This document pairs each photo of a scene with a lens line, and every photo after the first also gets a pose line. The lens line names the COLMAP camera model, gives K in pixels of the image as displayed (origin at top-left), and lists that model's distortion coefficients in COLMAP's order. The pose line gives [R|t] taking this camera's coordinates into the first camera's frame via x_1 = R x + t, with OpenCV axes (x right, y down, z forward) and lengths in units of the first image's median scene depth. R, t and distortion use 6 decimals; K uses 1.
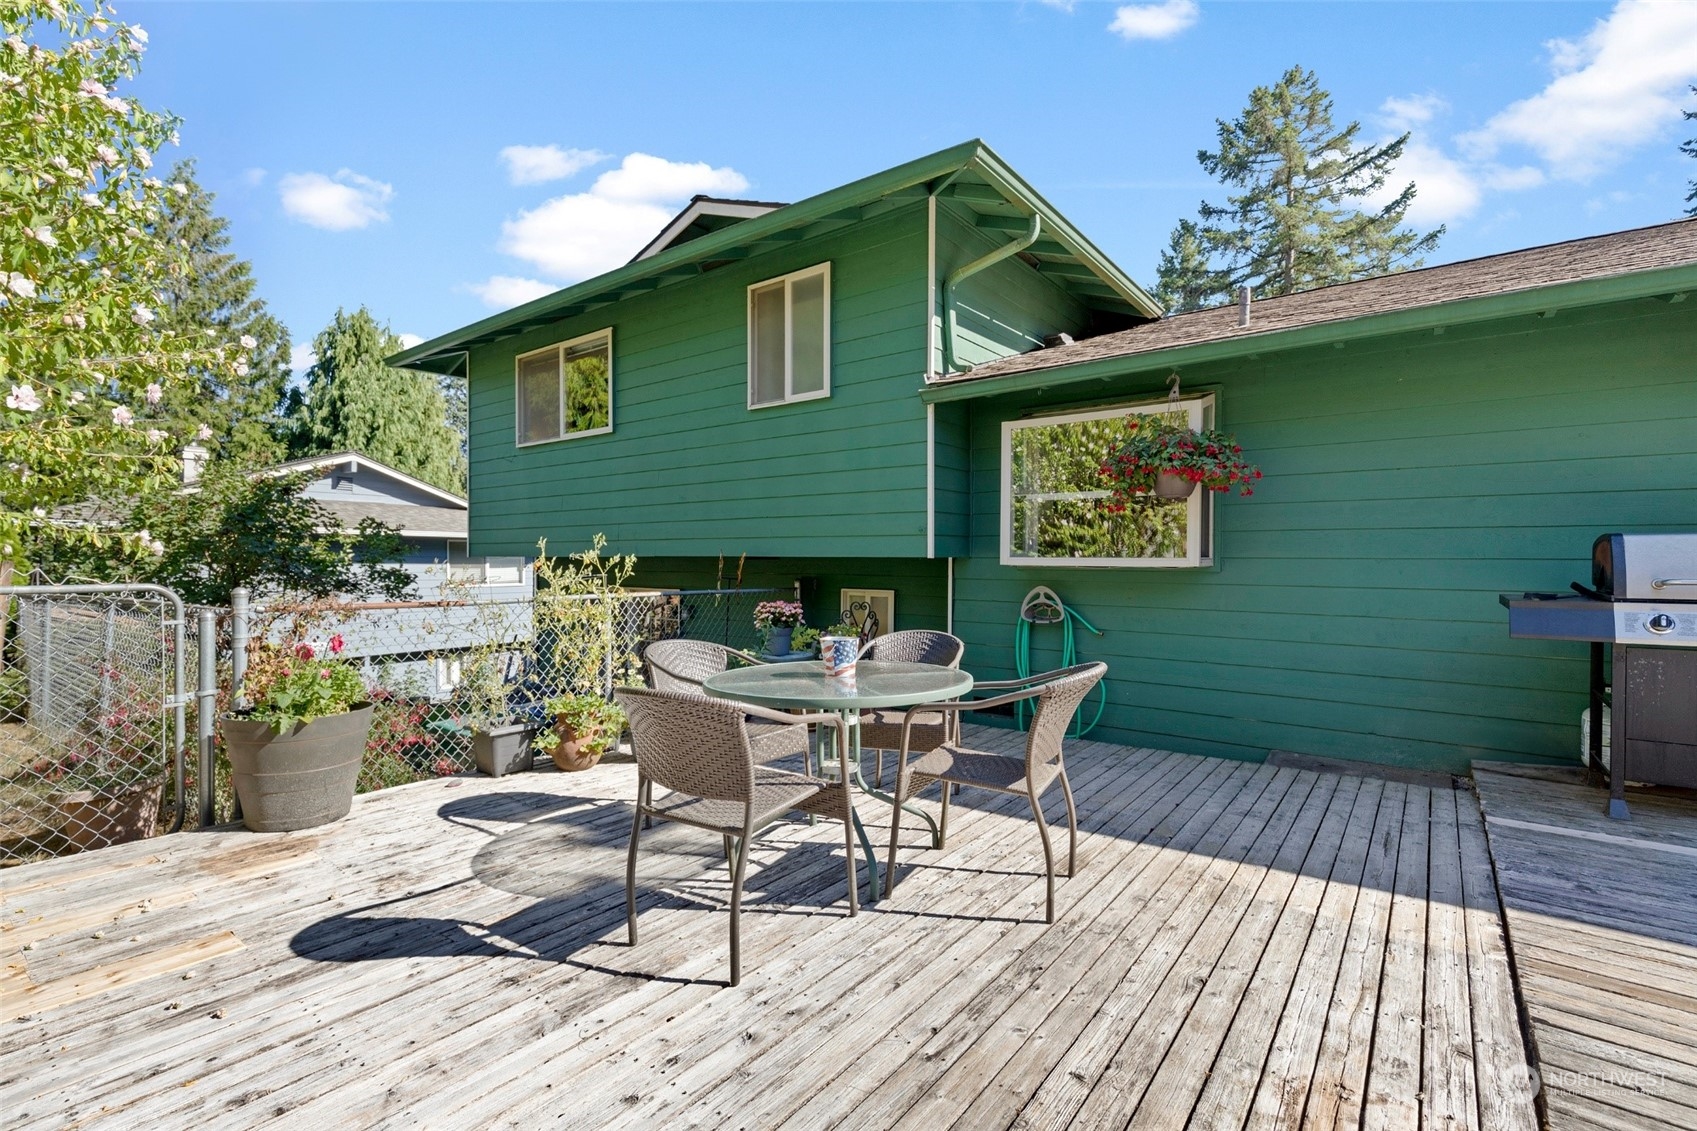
lens RADIAL K [[759.6, 0, 840.3], [0, 759.6, 567.4], [0, 0, 1]] dist [0.001862, -0.000472]
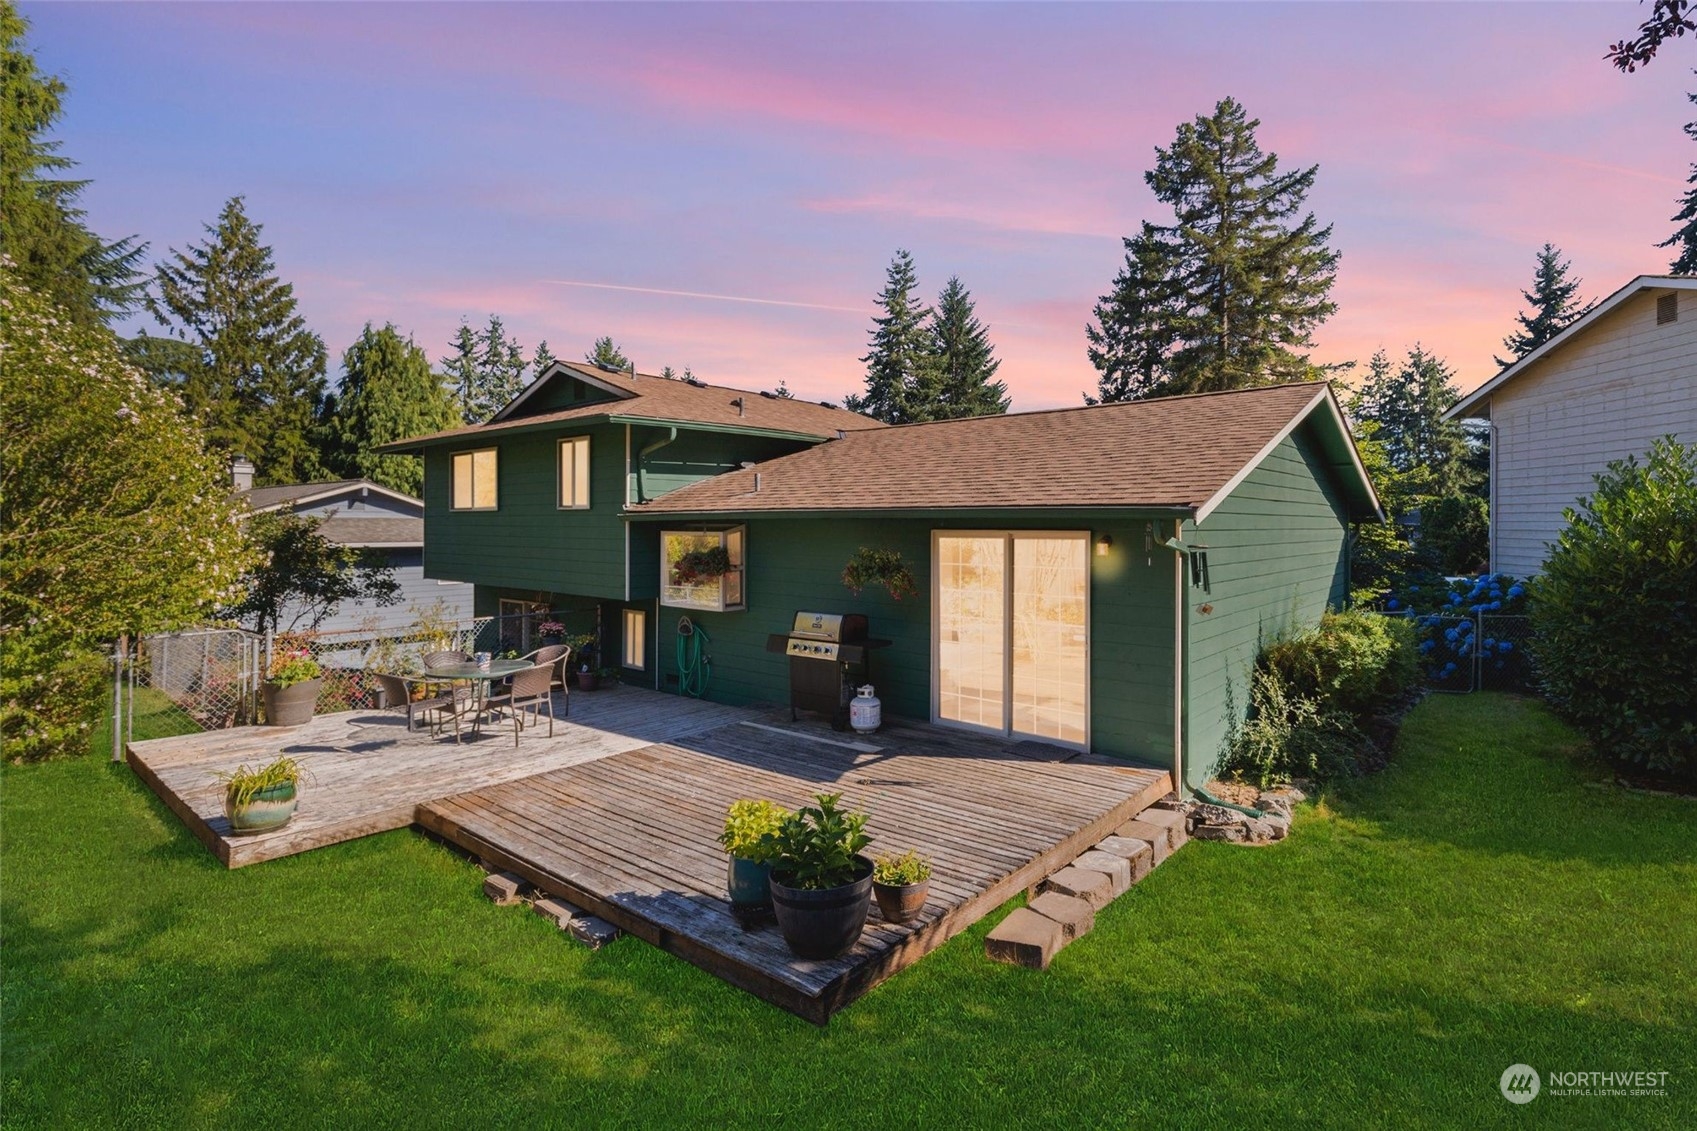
lens RADIAL K [[791.4, 0, 879.4], [0, 791.4, 527.5], [0, 0, 1]] dist [-0.003413, 0.000075]
pose [[0.999766, -0.000887, -0.021600, 0.135058], [0.000659, 0.999944, -0.010561, -0.029843], [0.021608, 0.010544, 0.999711, -0.164751]]
